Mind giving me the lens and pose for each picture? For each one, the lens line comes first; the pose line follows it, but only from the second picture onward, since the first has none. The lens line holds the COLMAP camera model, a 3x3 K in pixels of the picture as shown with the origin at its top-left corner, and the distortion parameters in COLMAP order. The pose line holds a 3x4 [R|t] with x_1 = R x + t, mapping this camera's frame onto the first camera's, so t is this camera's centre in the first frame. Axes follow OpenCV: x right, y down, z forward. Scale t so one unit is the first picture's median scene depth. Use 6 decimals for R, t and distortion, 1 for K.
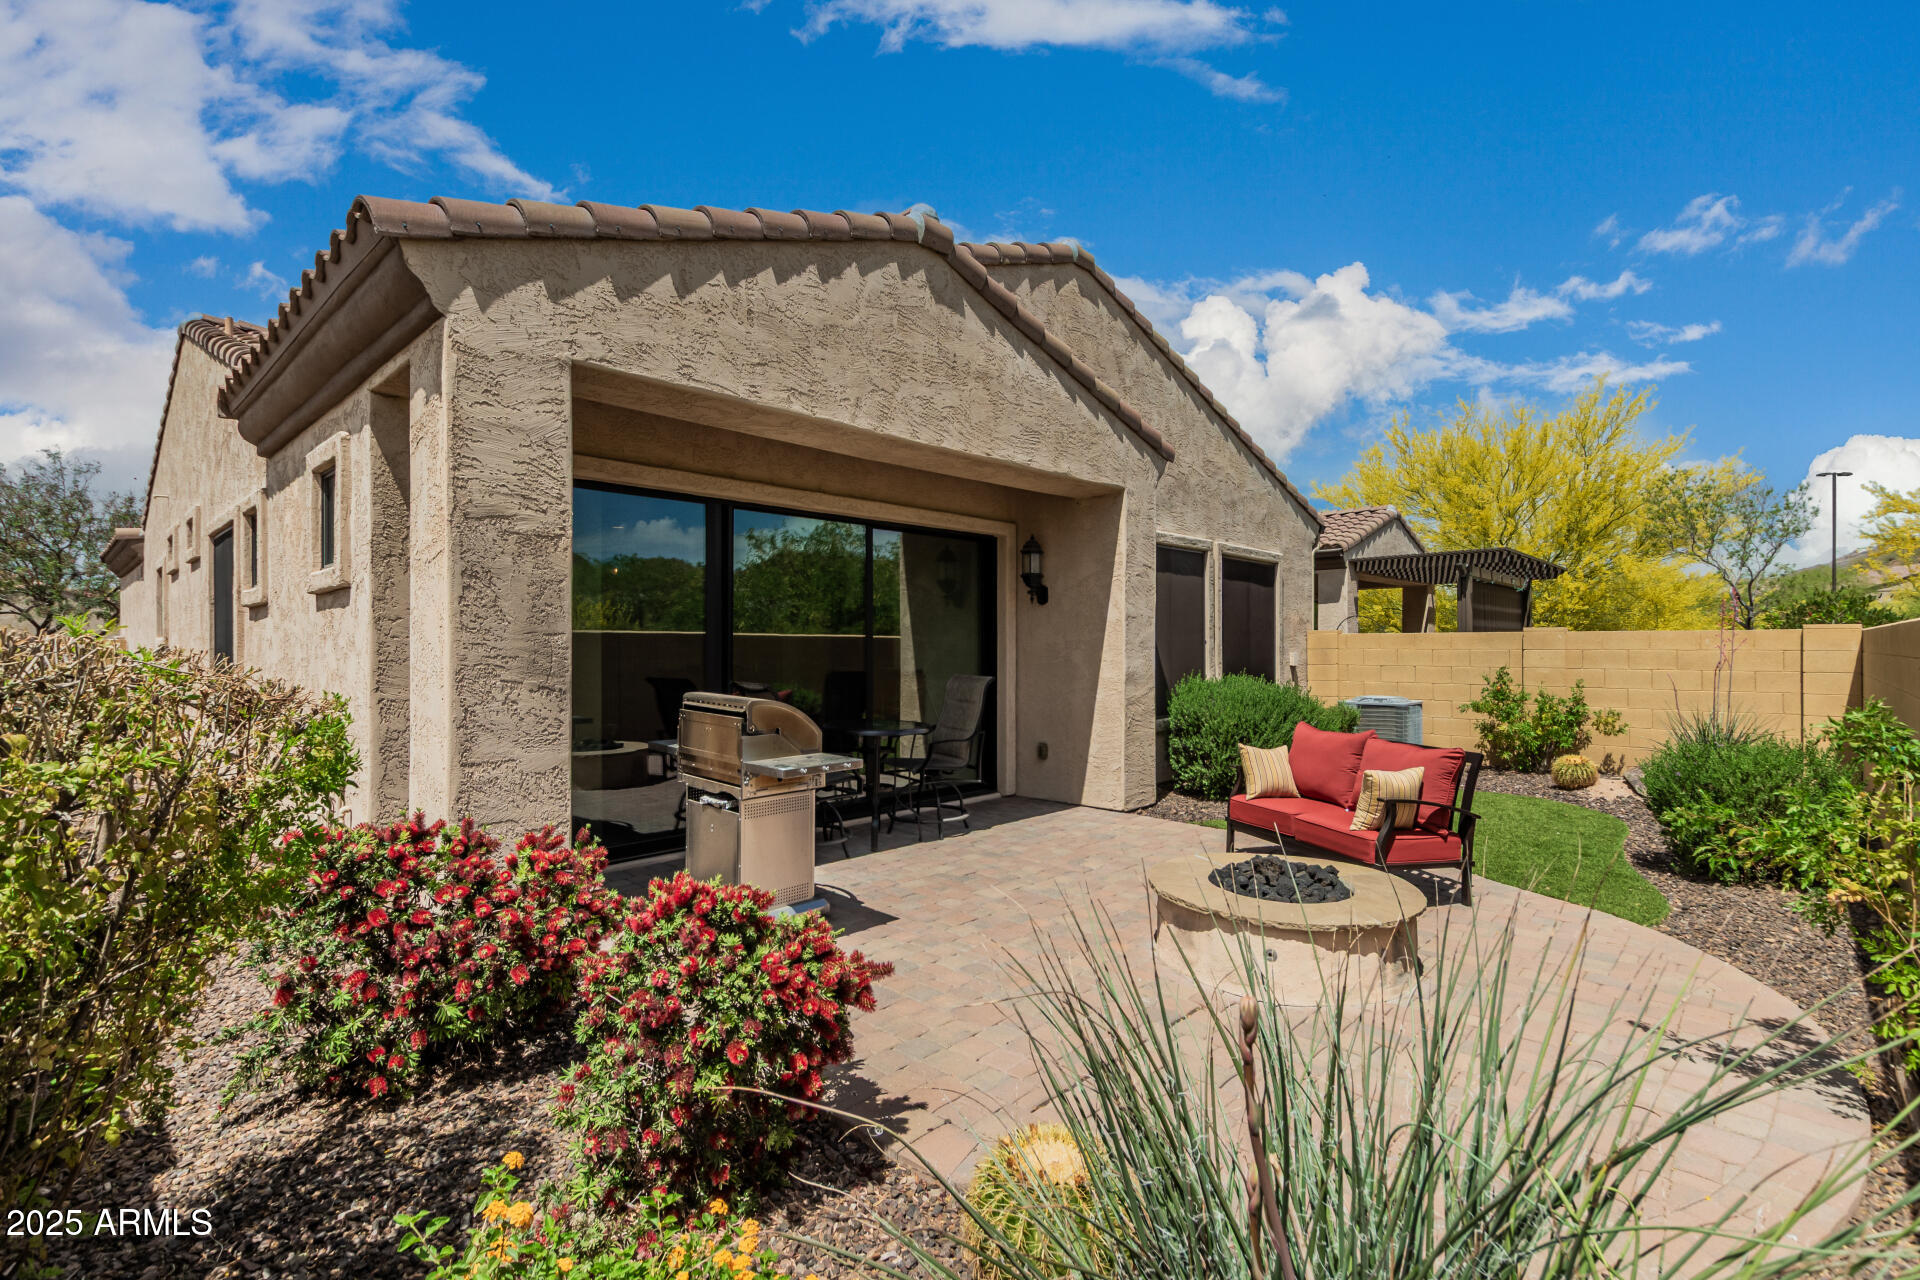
lens RADIAL K [[898.2, 0, 960.0], [0, 898.2, 640.0], [0, 0, 1]] dist [0.020571, -0.006506]
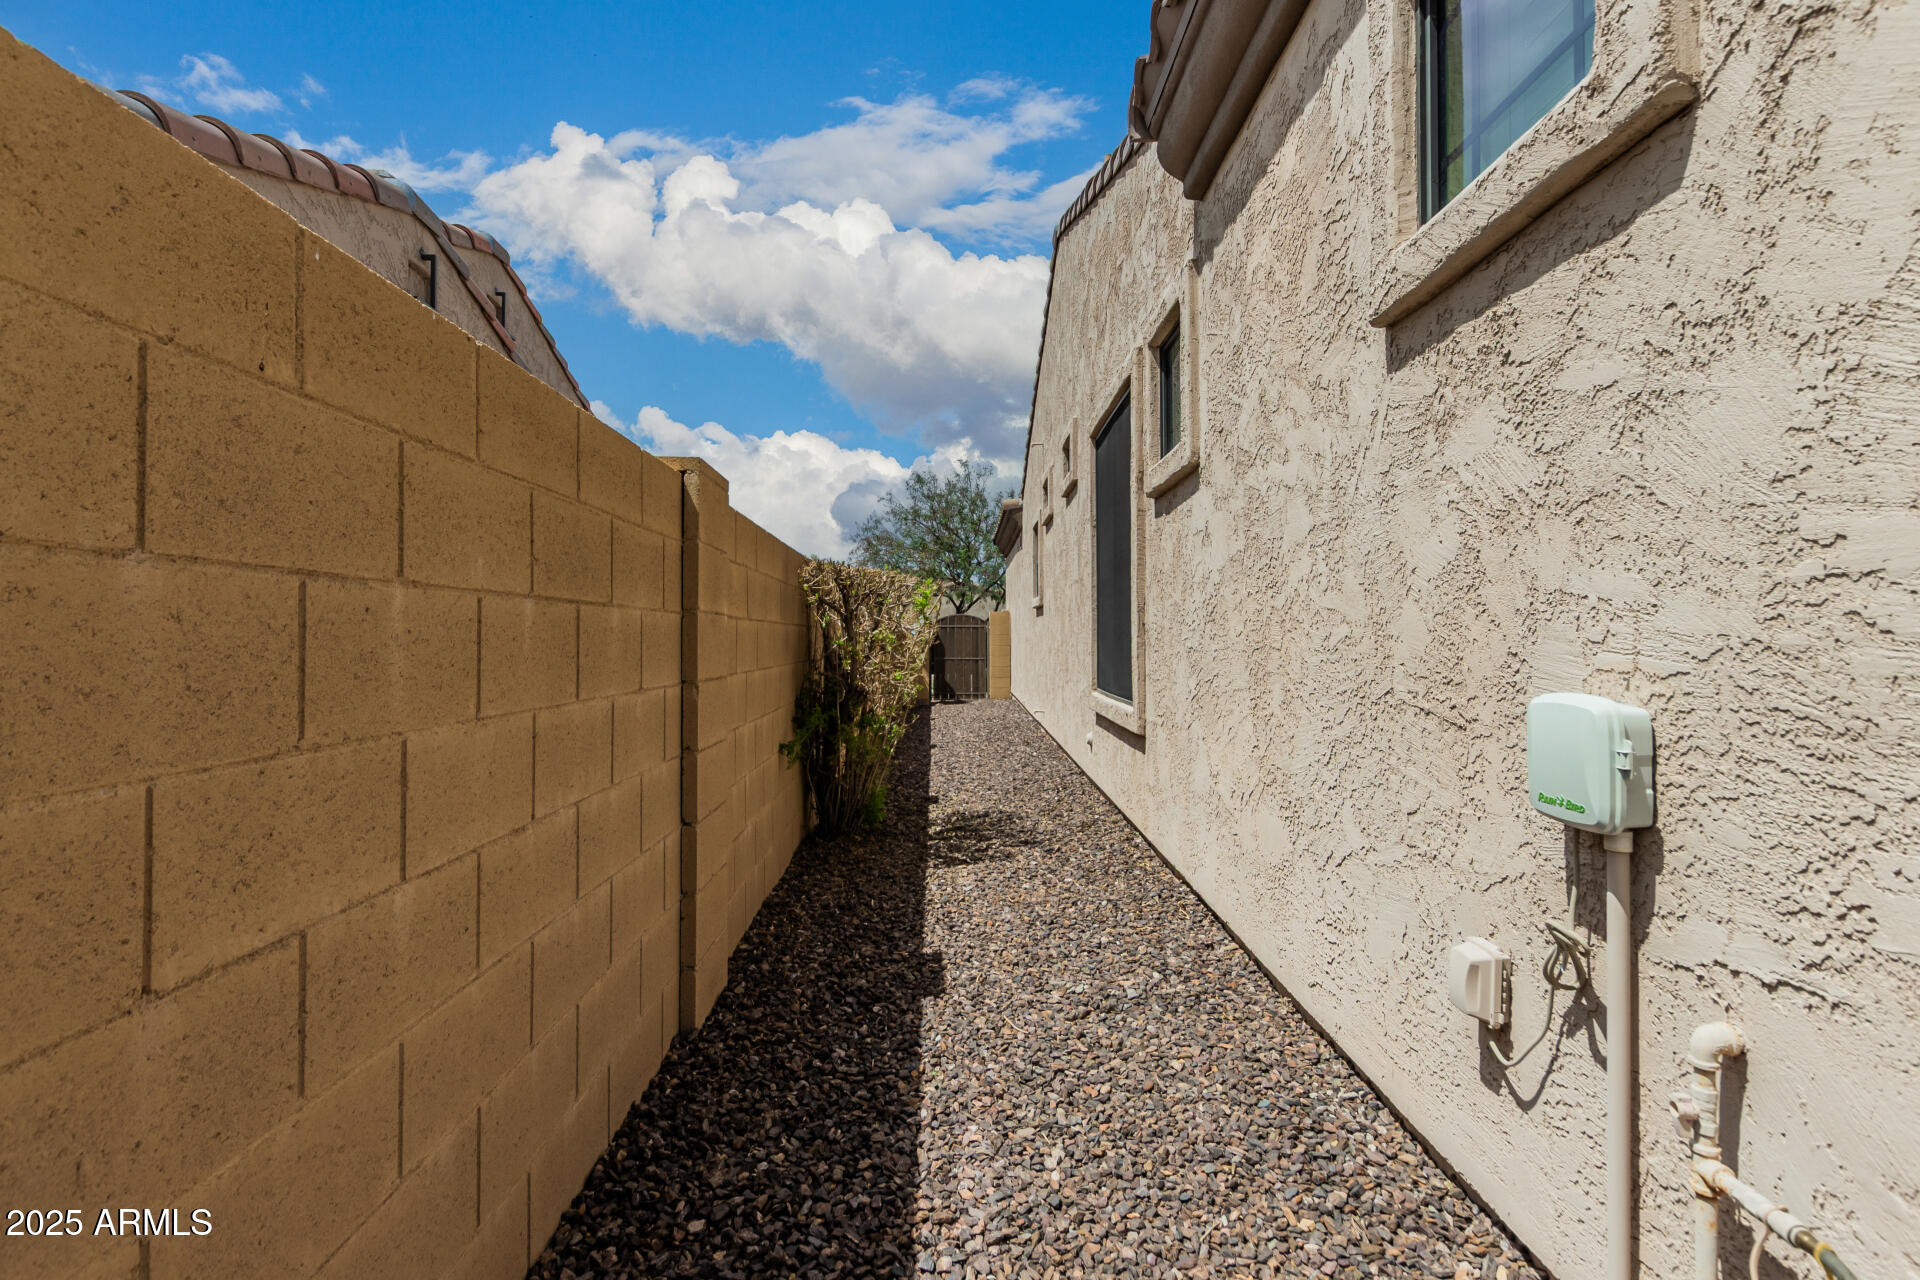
lens RADIAL K [[898.2, 0, 960.0], [0, 898.2, 640.0], [0, 0, 1]] dist [0.020571, -0.006506]
pose [[0.699658, 0.000154, -0.714478, -0.167076], [0.007953, 0.999936, 0.008003, 0.022018], [0.714434, -0.011281, 0.699612, 0.179996]]
